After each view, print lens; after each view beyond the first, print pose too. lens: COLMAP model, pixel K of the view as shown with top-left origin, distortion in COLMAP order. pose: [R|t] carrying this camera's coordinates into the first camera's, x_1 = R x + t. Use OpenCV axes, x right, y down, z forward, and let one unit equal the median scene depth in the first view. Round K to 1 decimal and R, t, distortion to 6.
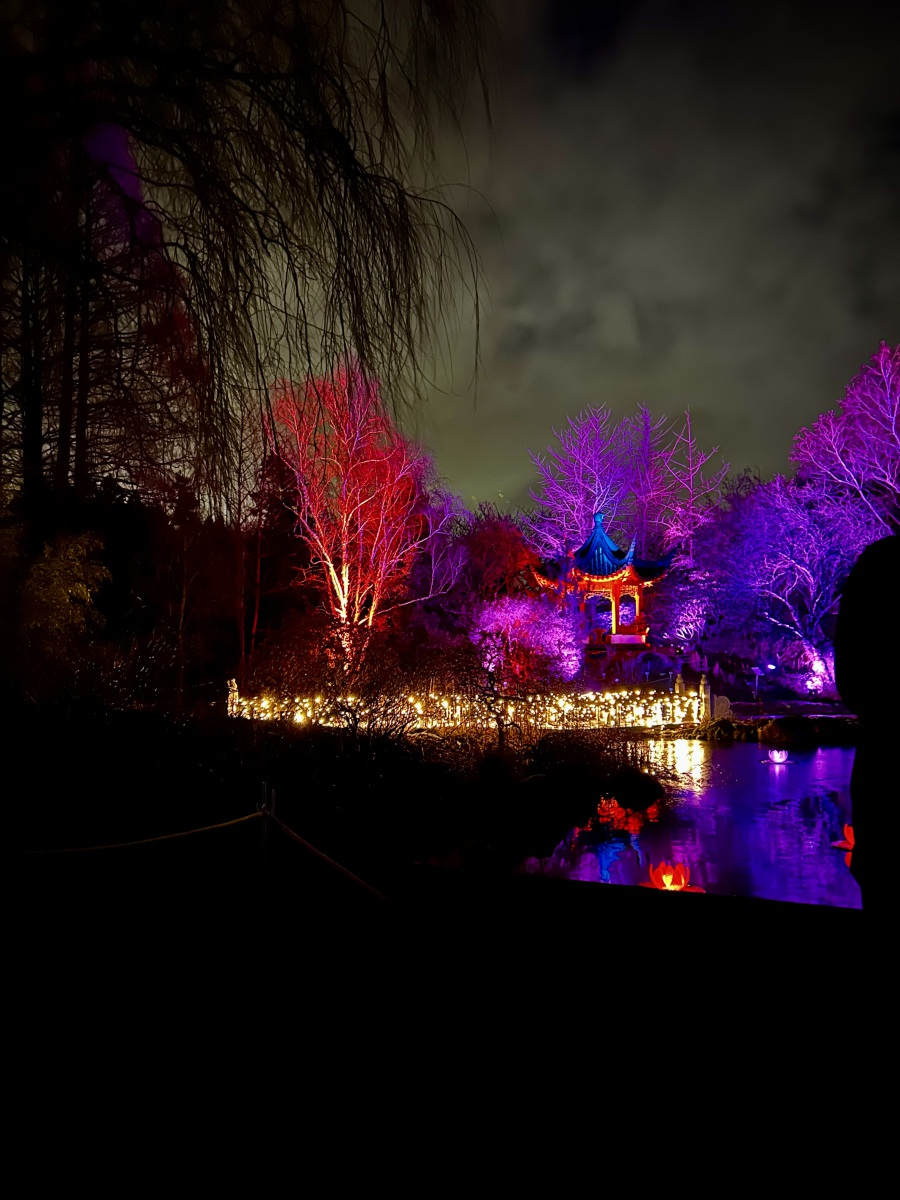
lens RADIAL K [[902.1, 0, 450.0], [0, 902.1, 600.0], [0, 0, 1]] dist [0.005359, -0.001123]
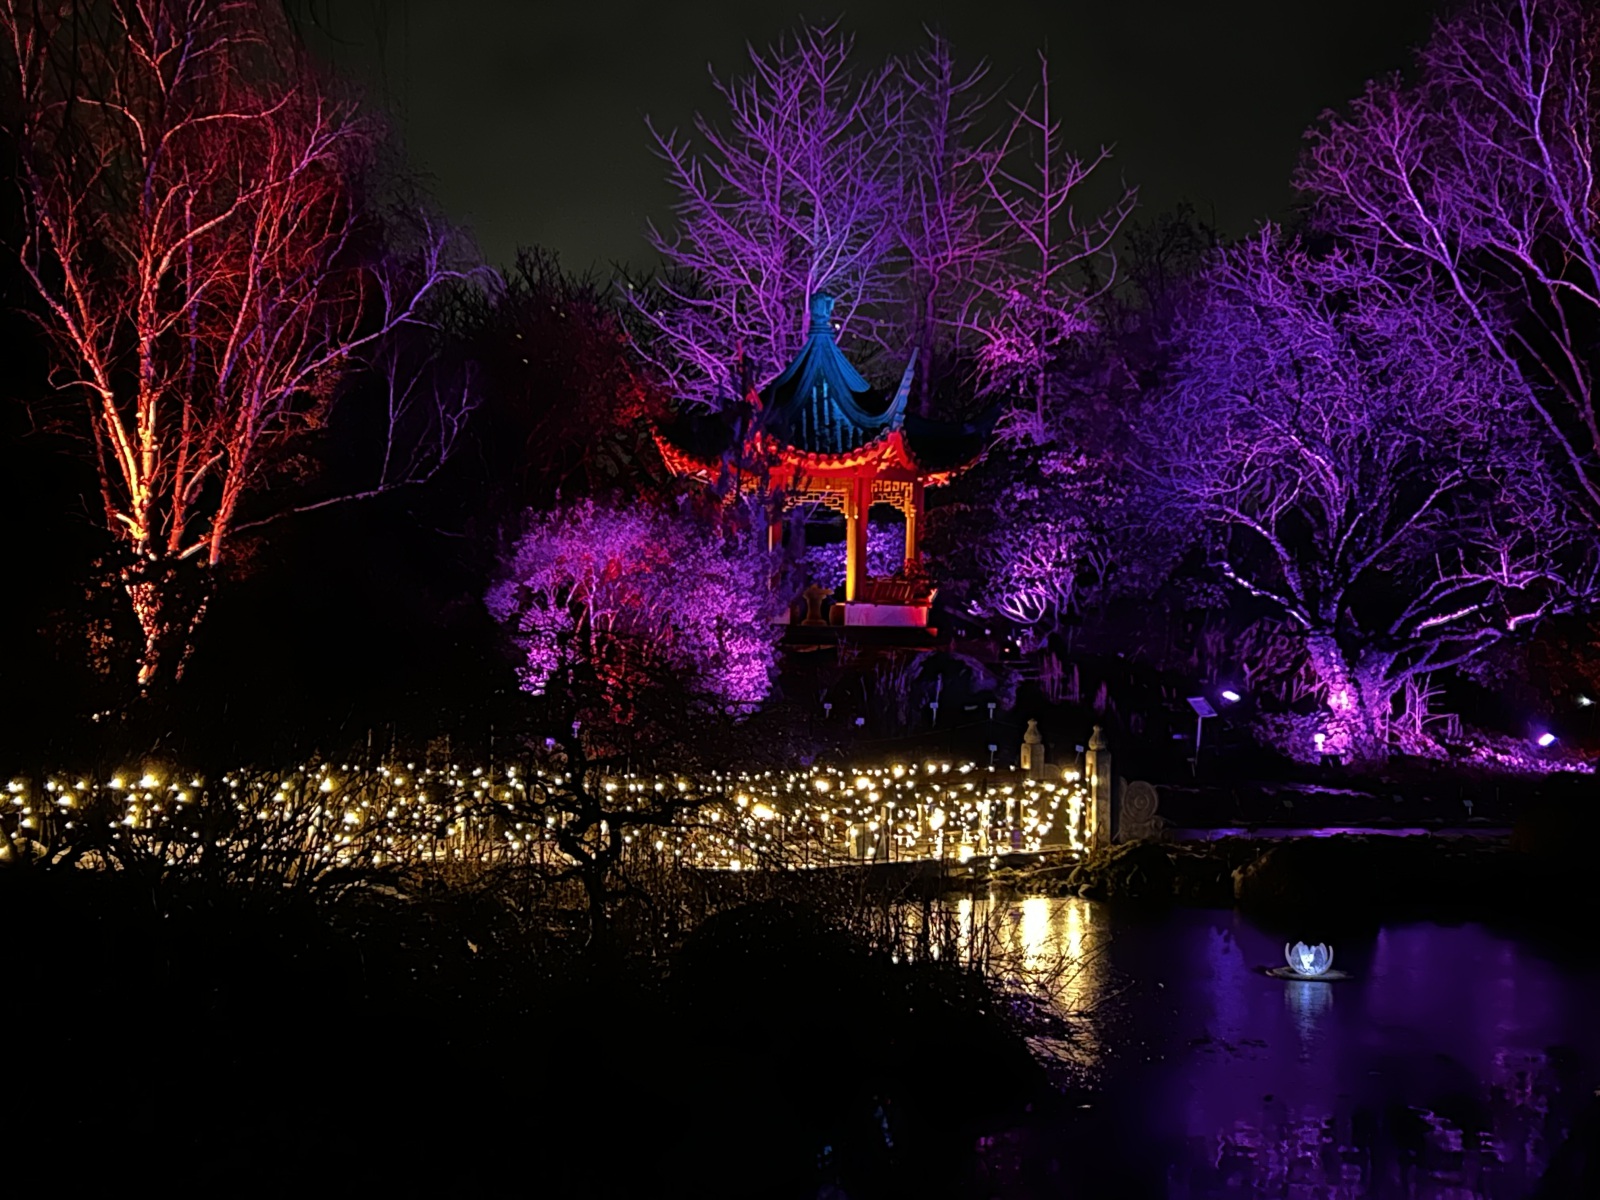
lens RADIAL K [[1974.2, 0, 800.0], [0, 1974.2, 600.0], [0, 0, 1]] dist [0.075912, -0.073822]
pose [[0.980687, 0.025912, 0.193861, -0.010089], [-0.037783, 0.997614, 0.057789, -0.013005], [-0.191901, -0.063998, 0.979325, 0.153674]]
